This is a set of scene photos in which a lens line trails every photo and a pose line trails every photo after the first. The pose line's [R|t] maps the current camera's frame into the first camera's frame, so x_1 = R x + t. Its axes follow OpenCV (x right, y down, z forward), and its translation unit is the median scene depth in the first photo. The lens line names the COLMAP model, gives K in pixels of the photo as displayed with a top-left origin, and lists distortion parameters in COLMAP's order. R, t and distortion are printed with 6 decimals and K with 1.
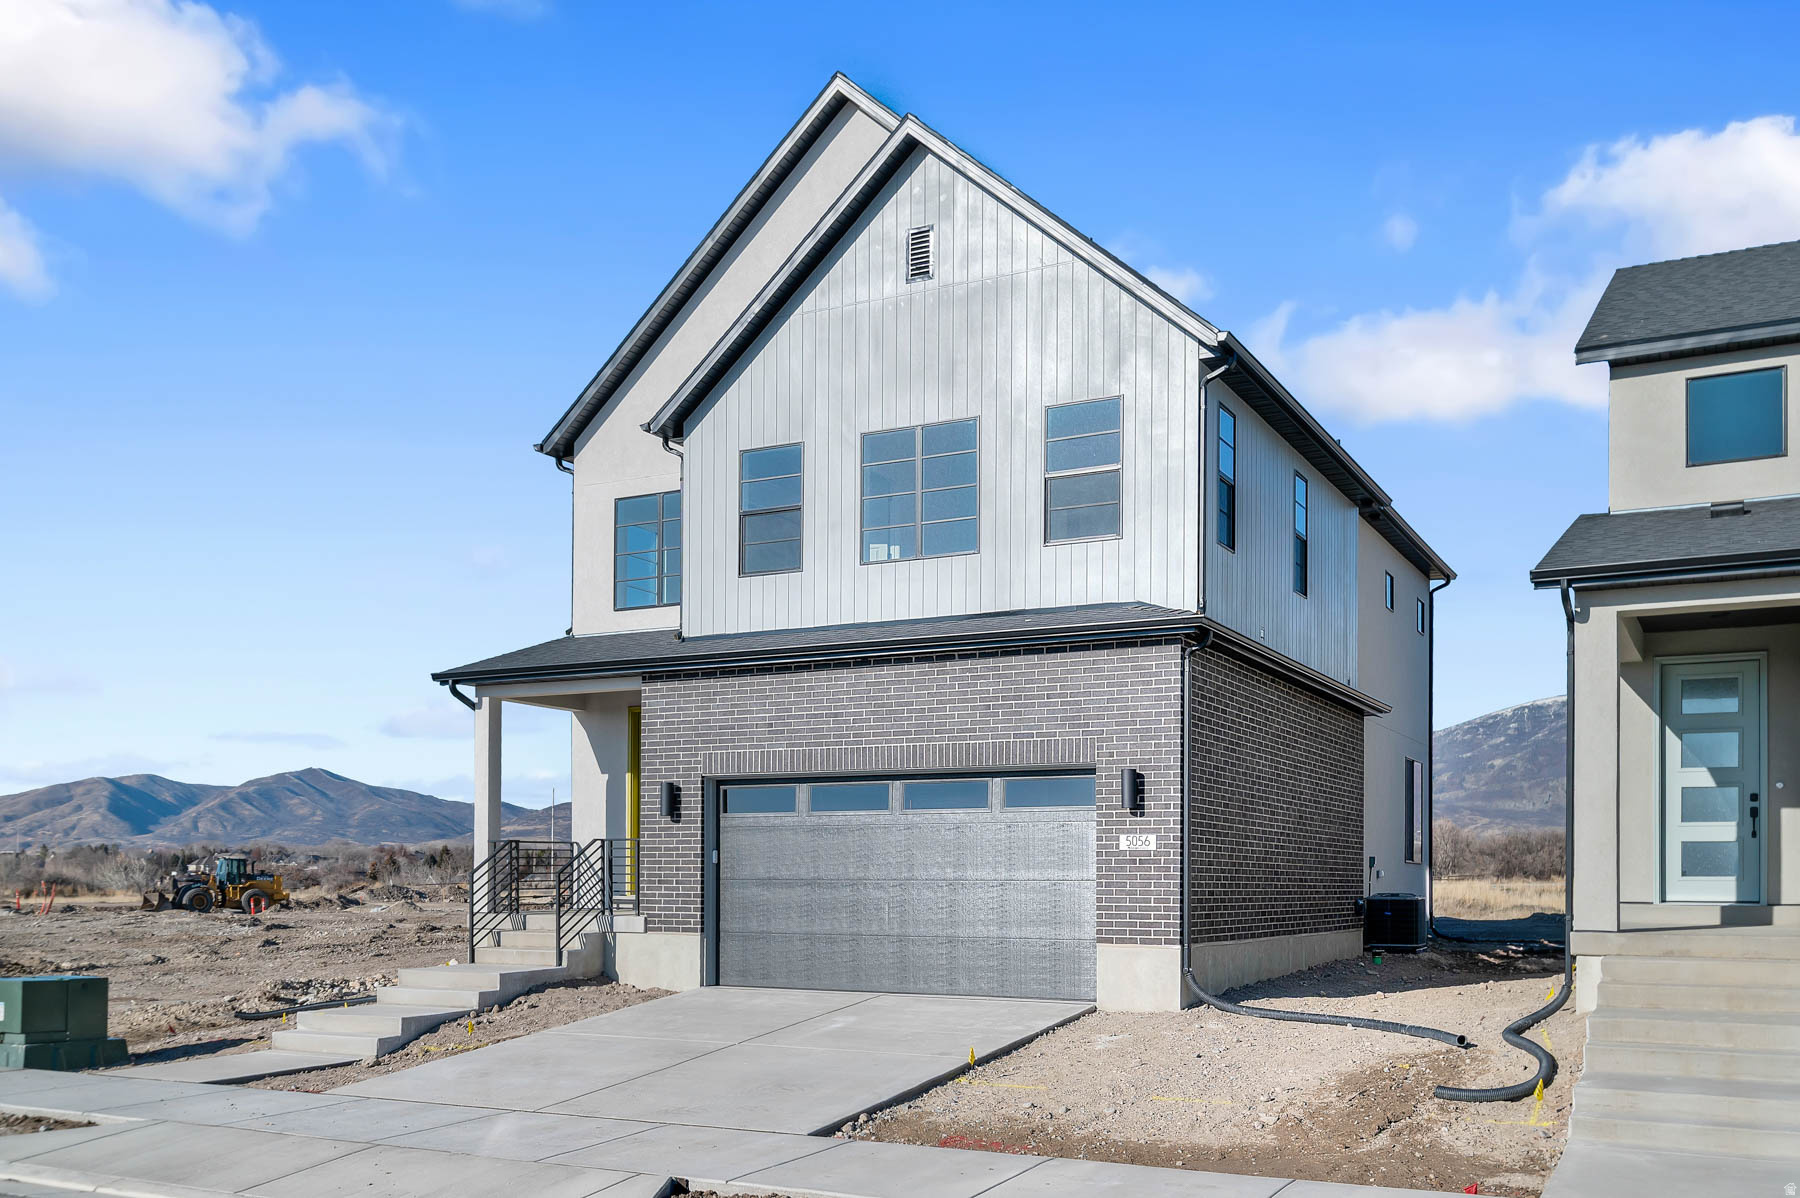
lens RADIAL K [[1551.9, 0, 900.6], [0, 1551.9, 603.2], [0, 0, 1]] dist [0.008527, -0.016523]
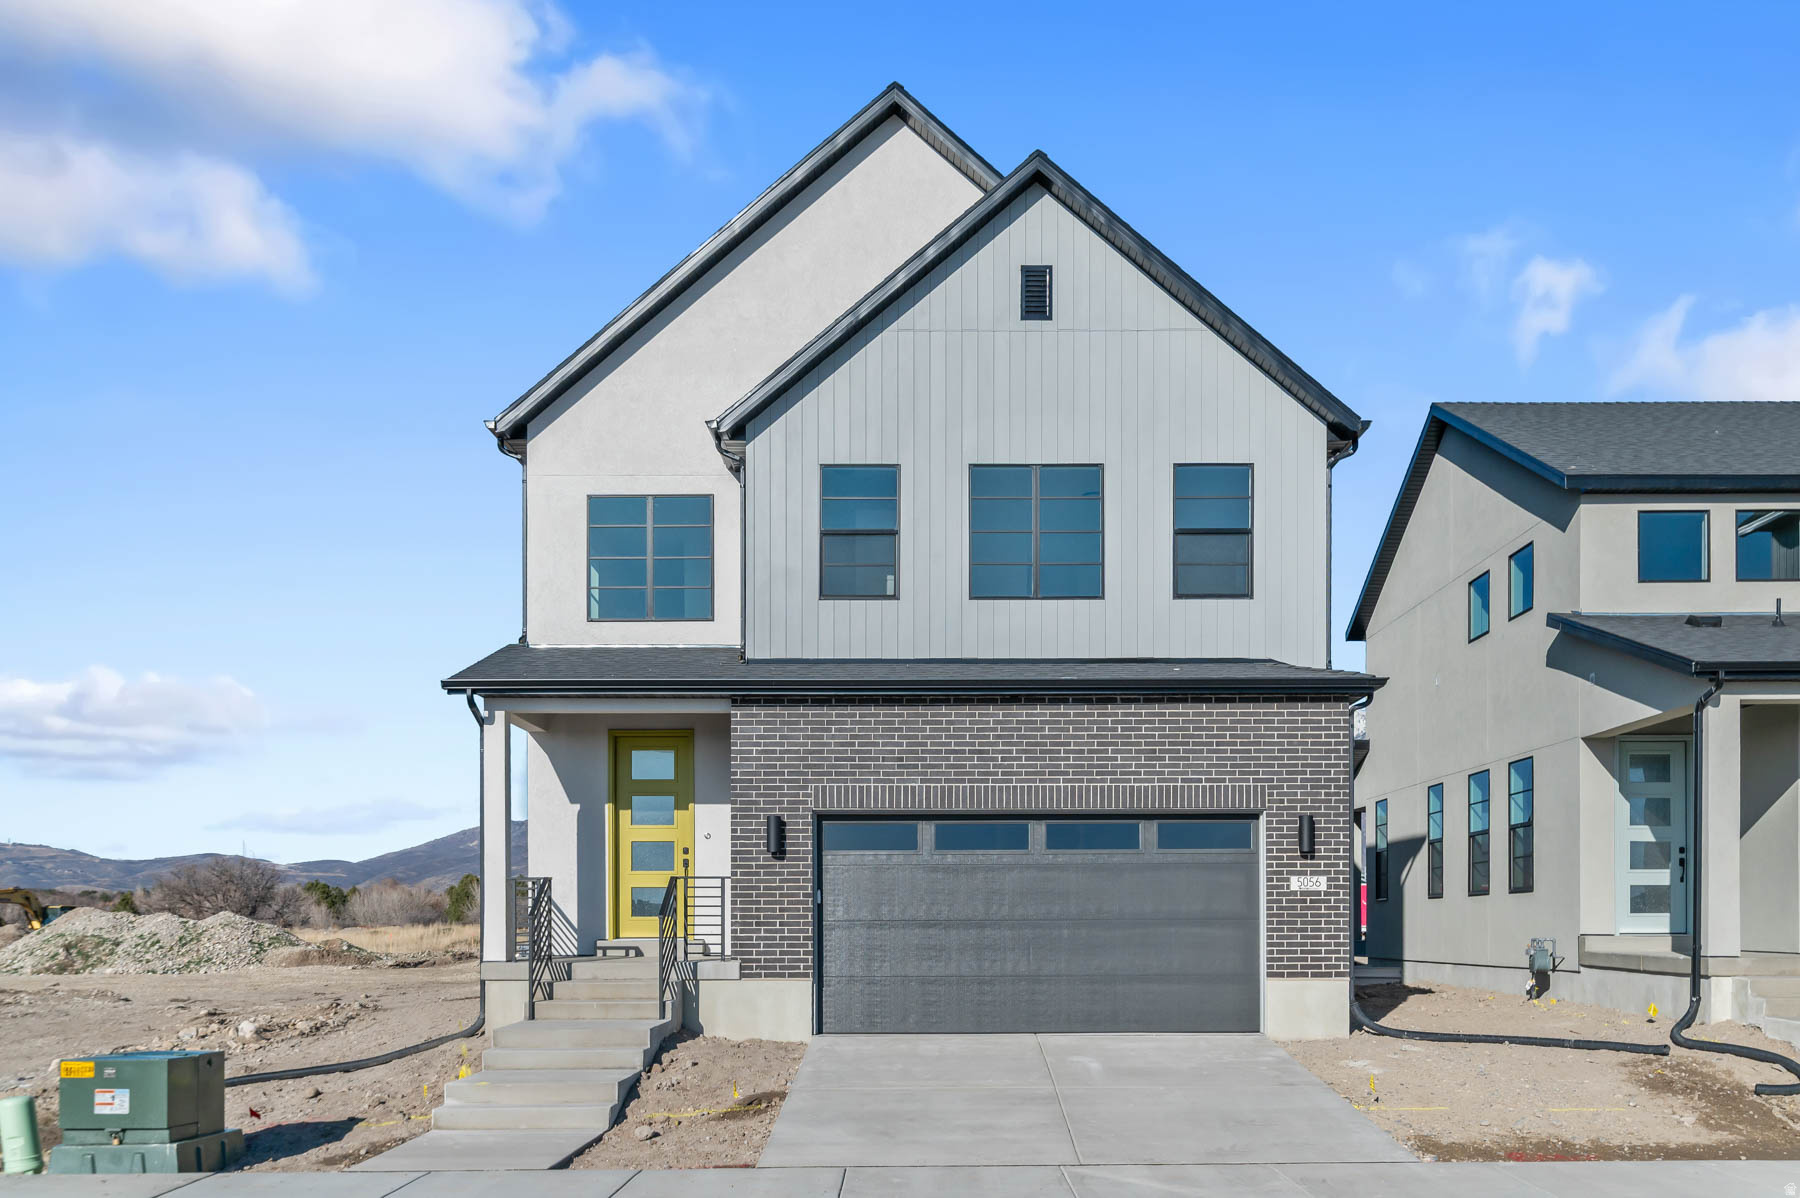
lens RADIAL K [[1551.9, 0, 884.6], [0, 1551.9, 681.8], [0, 0, 1]] dist [0.008527, -0.016523]
pose [[0.886523, 0.066483, 0.457884, -0.522225], [-0.074689, 0.997207, -0.000183, 0.031625], [-0.456617, -0.034036, 0.889012, 0.156474]]
